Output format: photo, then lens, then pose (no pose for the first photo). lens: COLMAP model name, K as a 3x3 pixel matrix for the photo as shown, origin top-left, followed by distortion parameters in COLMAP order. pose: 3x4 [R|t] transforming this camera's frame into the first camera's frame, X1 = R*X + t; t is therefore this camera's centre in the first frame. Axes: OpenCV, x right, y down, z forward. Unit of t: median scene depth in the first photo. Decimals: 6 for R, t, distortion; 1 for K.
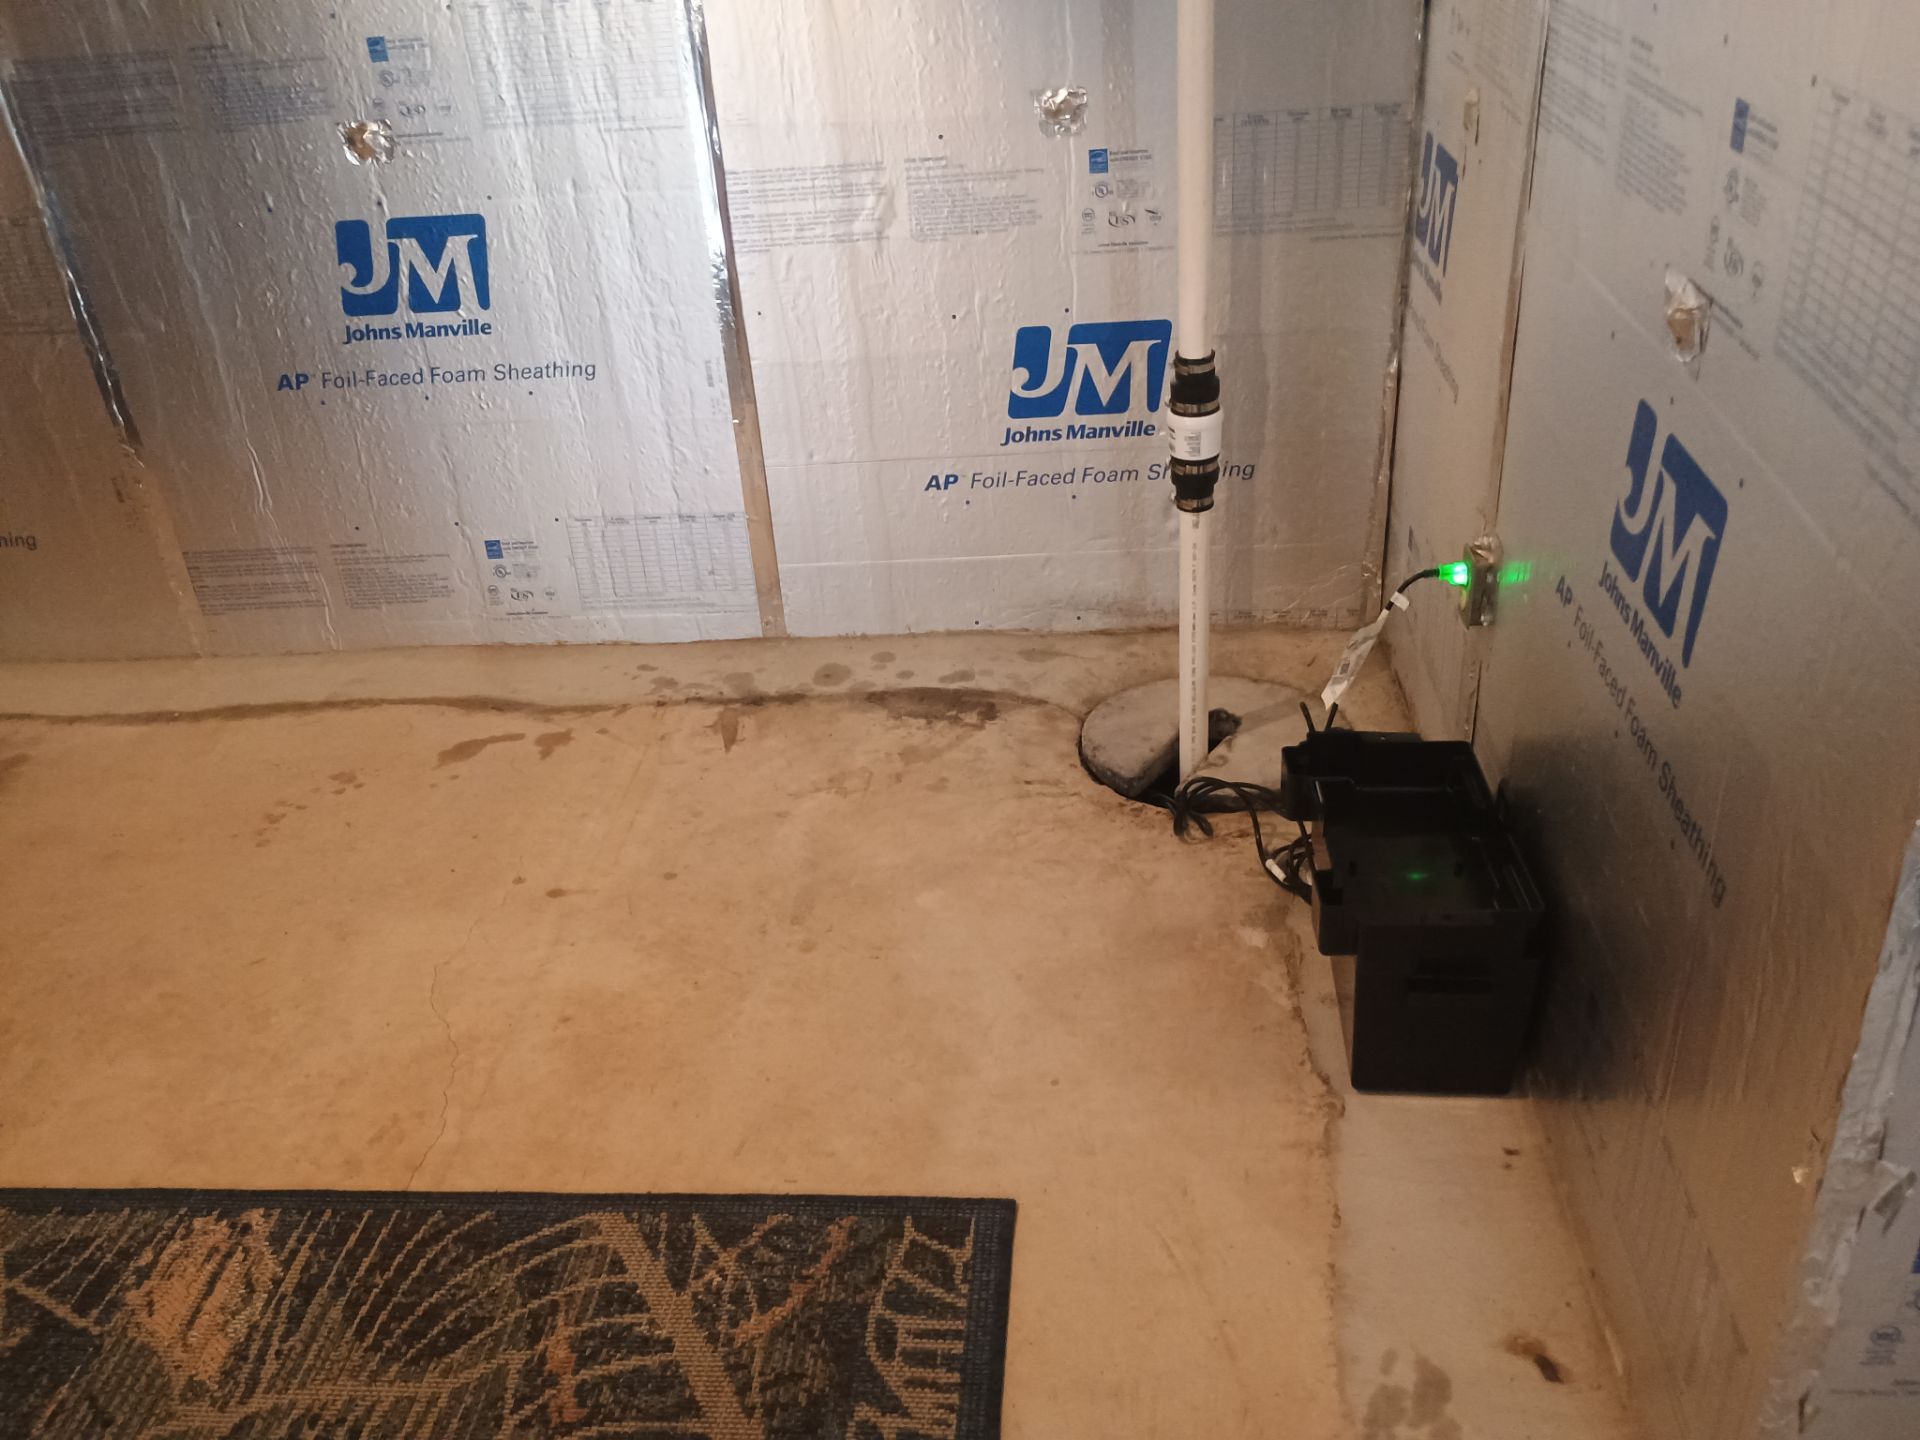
lens RADIAL K [[1650.7, 0, 945.2], [0, 1650.7, 752.6], [0, 0, 1]] dist [0.062610, -0.078261]
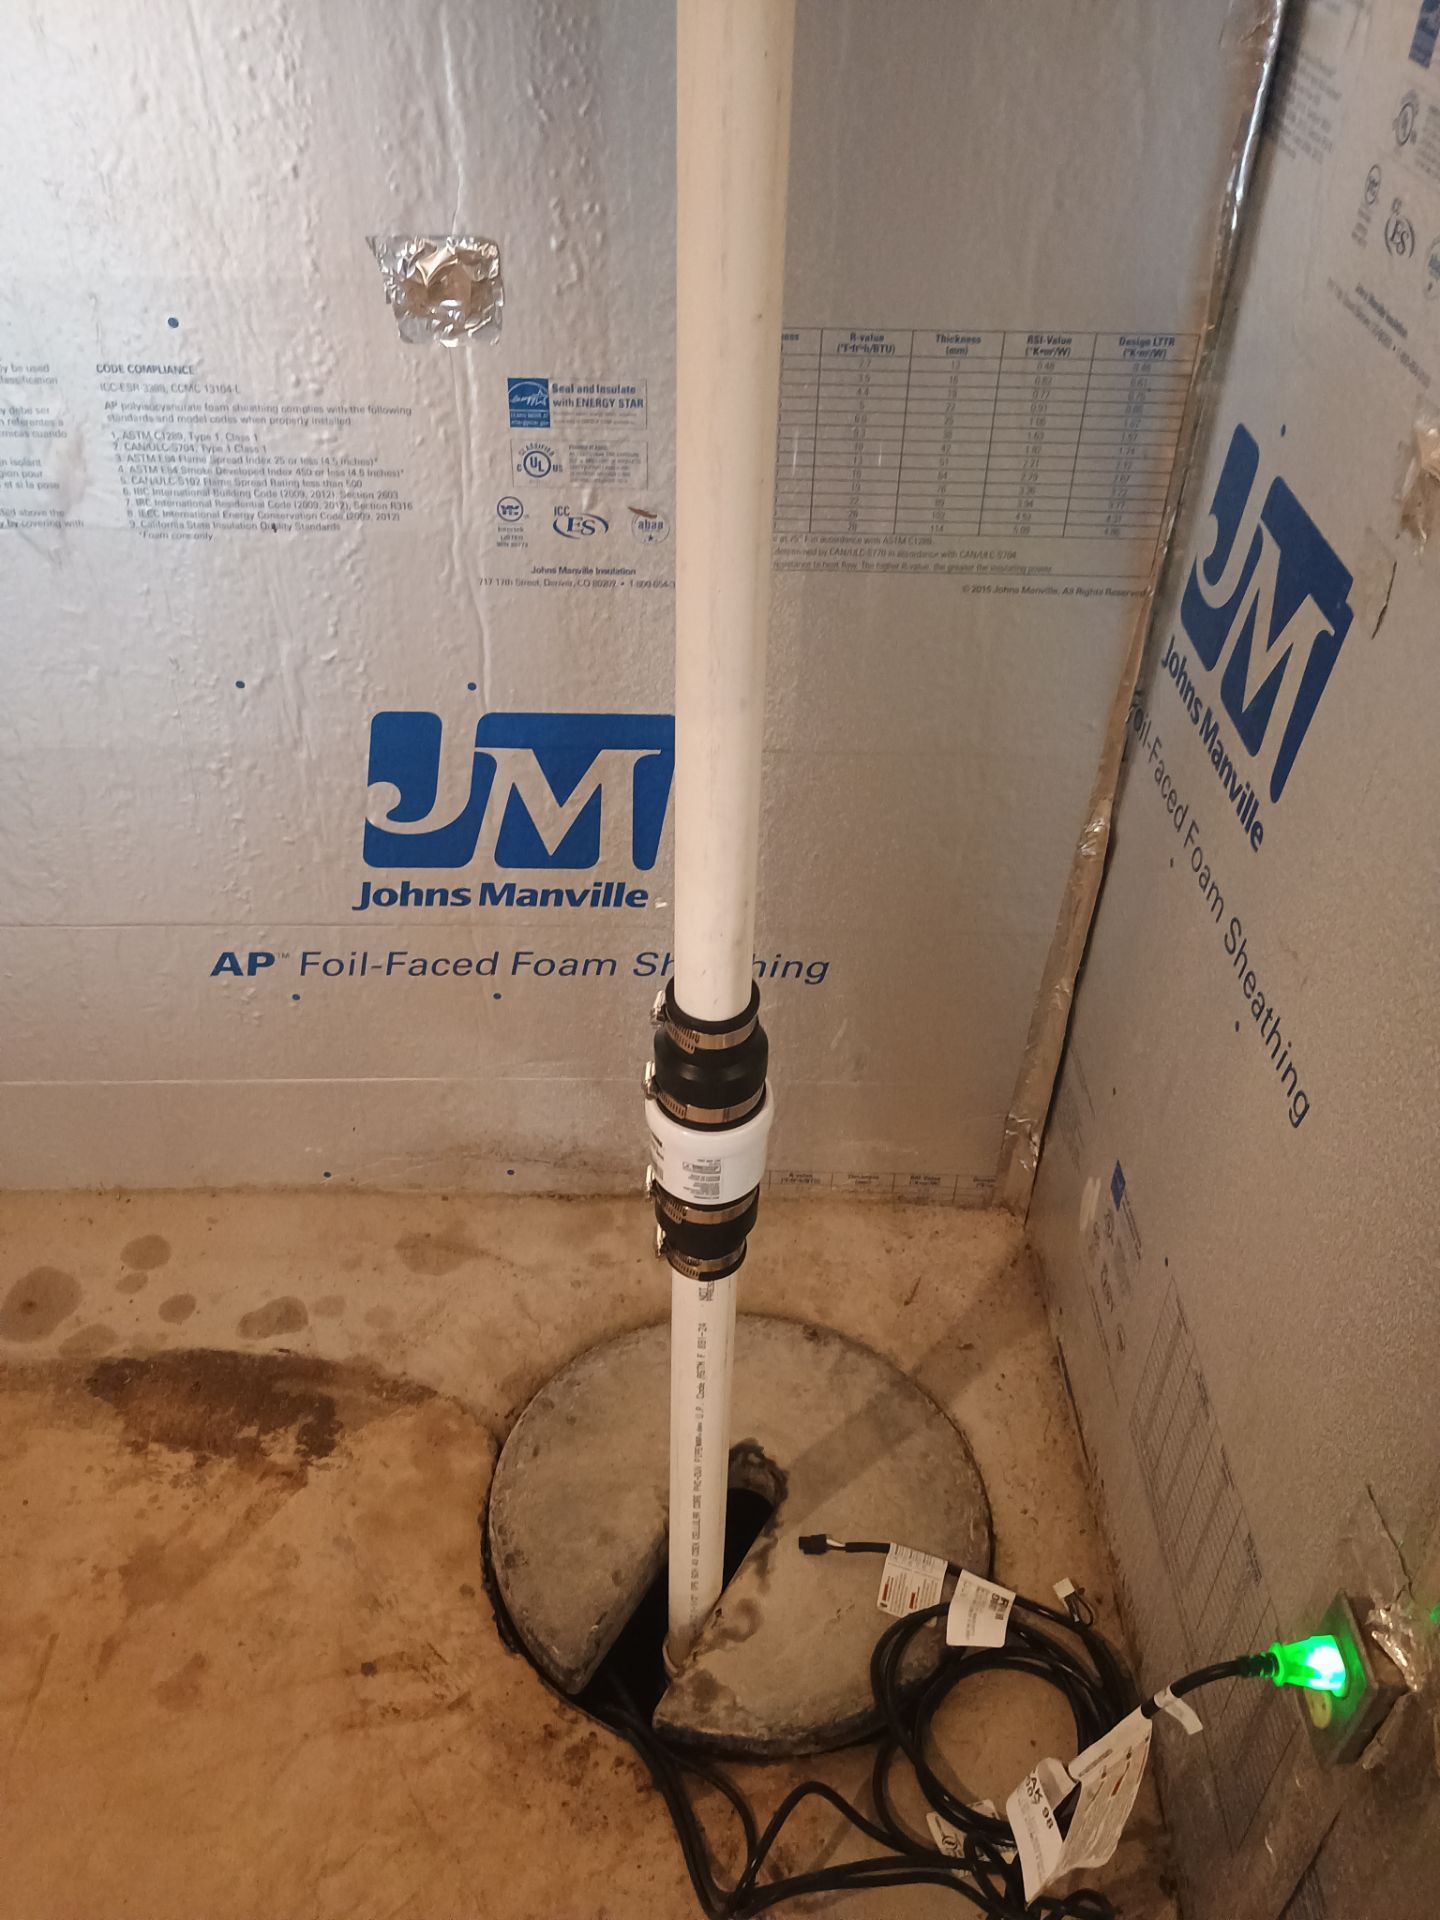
lens RADIAL K [[1650.7, 0, 701.1], [0, 1650.7, 983.6], [0, 0, 1]] dist [0.062610, -0.078261]
pose [[0.991397, 0.012999, 0.130243, 0.080174], [-0.032957, 0.987788, 0.152280, -0.263766], [-0.126673, -0.155262, 0.979718, 0.507891]]
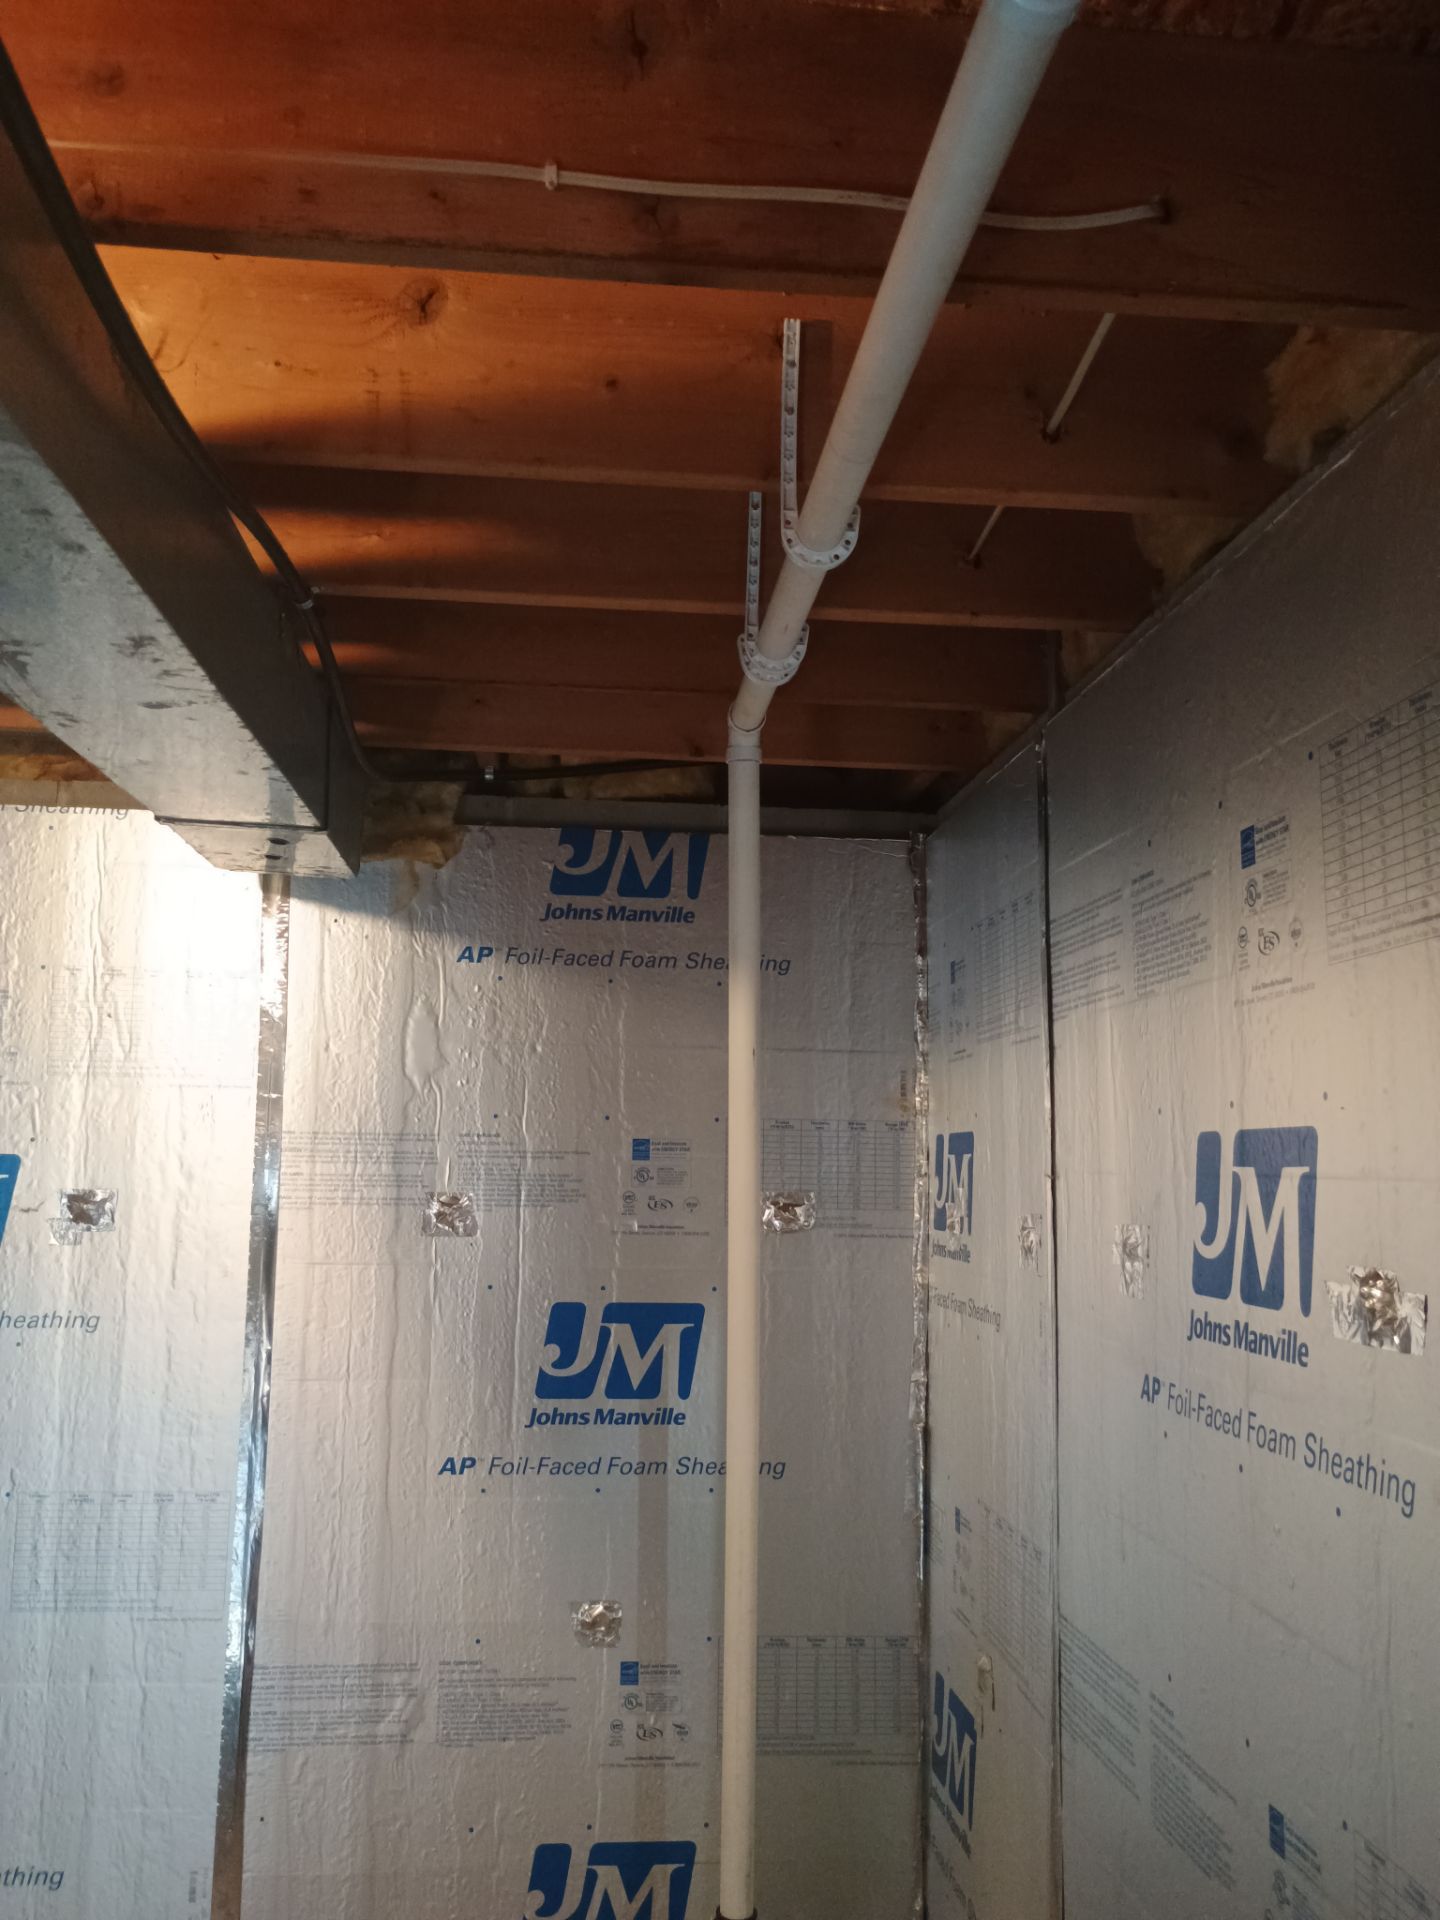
lens RADIAL K [[1650.7, 0, 713.0], [0, 1650.7, 968.5], [0, 0, 1]] dist [0.062610, -0.078261]
pose [[0.981289, 0.112780, 0.156055, -0.066140], [0.006369, 0.791041, -0.611729, -0.068583], [-0.192437, 0.601277, 0.775522, -0.072480]]
